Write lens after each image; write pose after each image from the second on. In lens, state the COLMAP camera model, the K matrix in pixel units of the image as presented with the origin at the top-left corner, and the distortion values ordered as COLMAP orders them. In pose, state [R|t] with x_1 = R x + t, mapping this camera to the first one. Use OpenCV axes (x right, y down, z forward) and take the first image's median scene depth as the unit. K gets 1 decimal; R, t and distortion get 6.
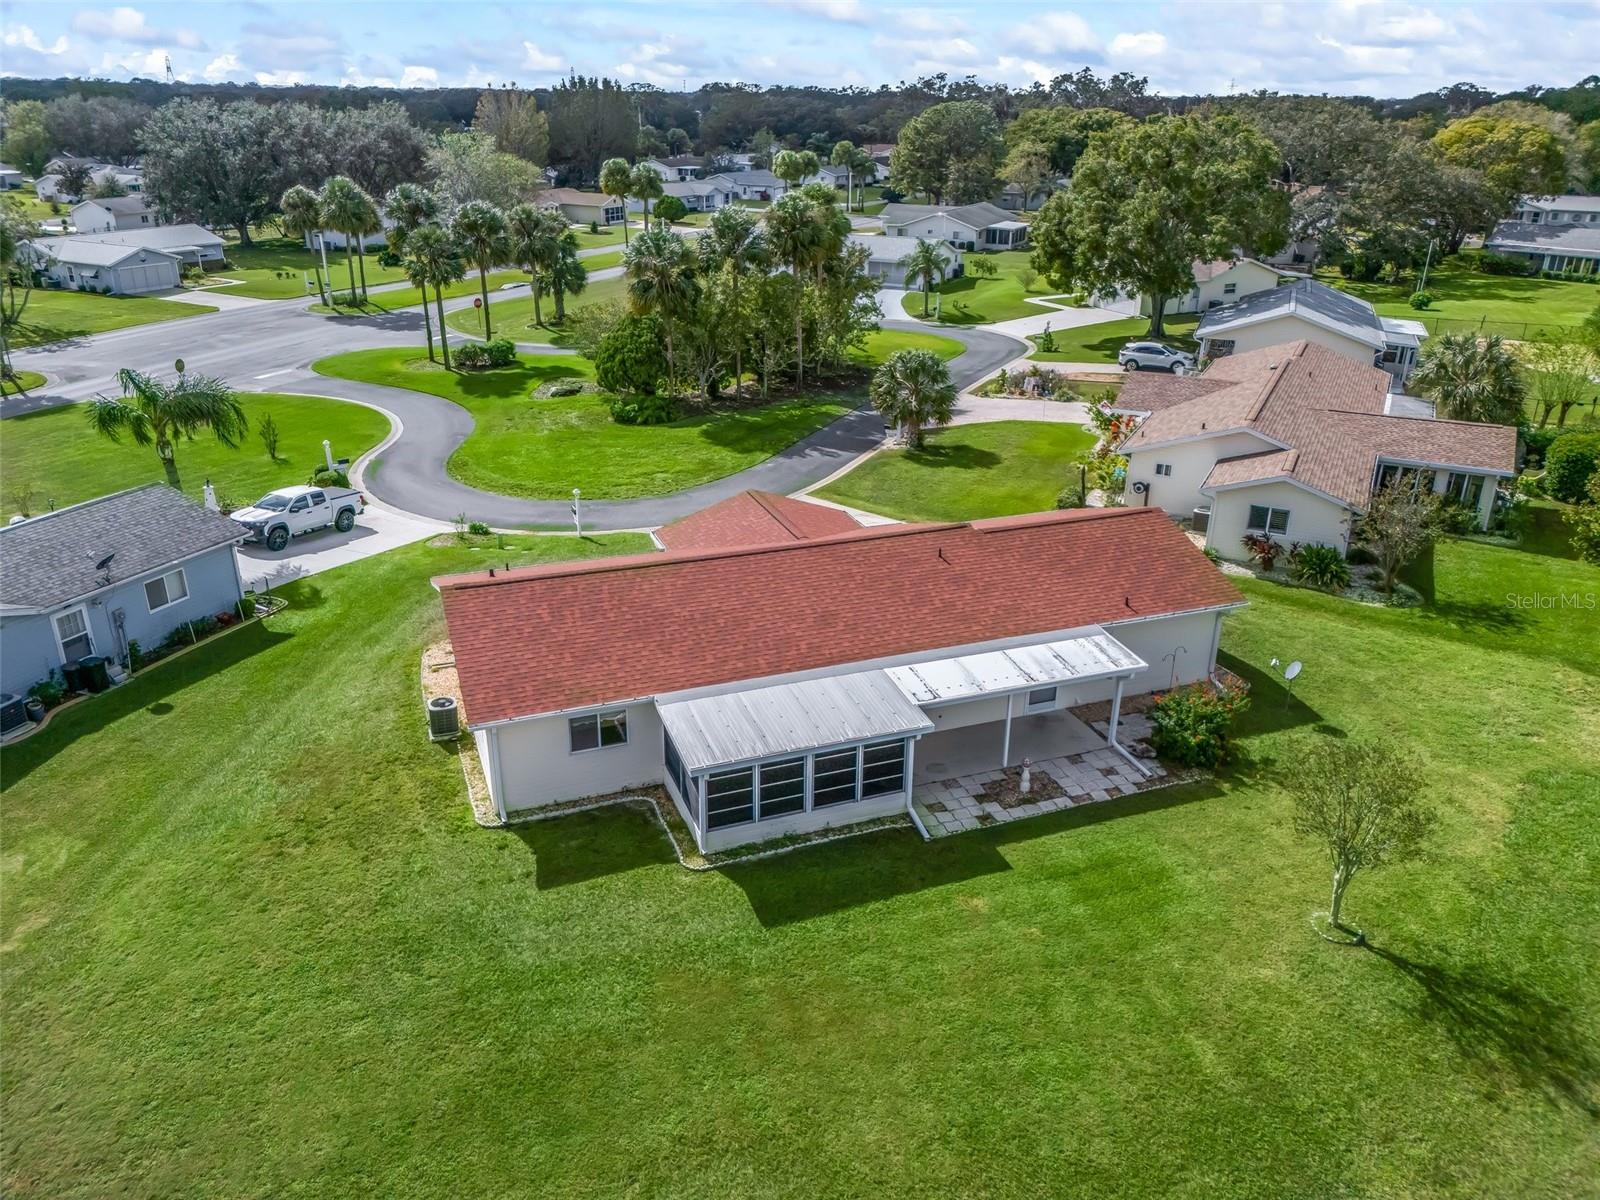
lens RADIAL K [[1195.3, 0, 801.1], [0, 1195.3, 651.1], [0, 0, 1]] dist [0.040257, -0.025352]
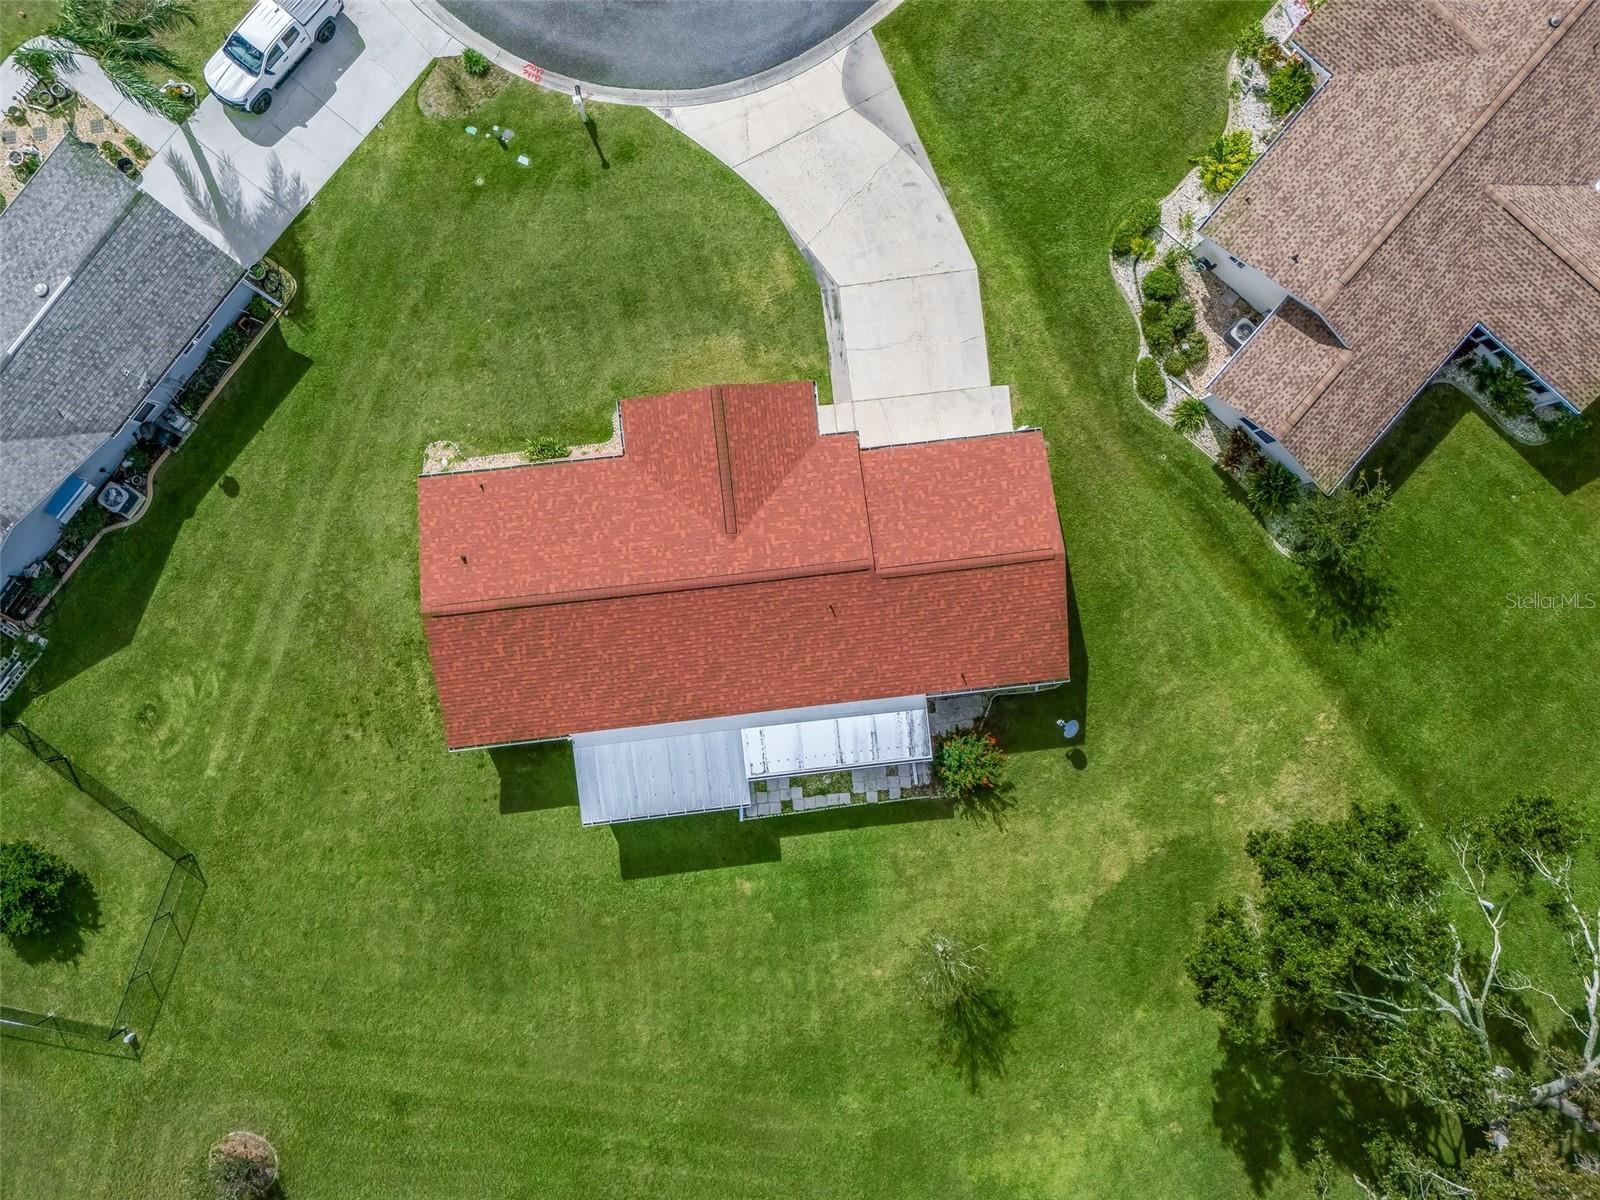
lens RADIAL K [[1195.3, 0, 801.1], [0, 1195.3, 651.1], [0, 0, 1]] dist [0.040257, -0.025352]
pose [[0.965658, 0.258409, 0.027012, 0.075052], [-0.125915, 0.374507, 0.918635, -1.297388], [0.227268, -0.890488, 0.394183, 0.546971]]
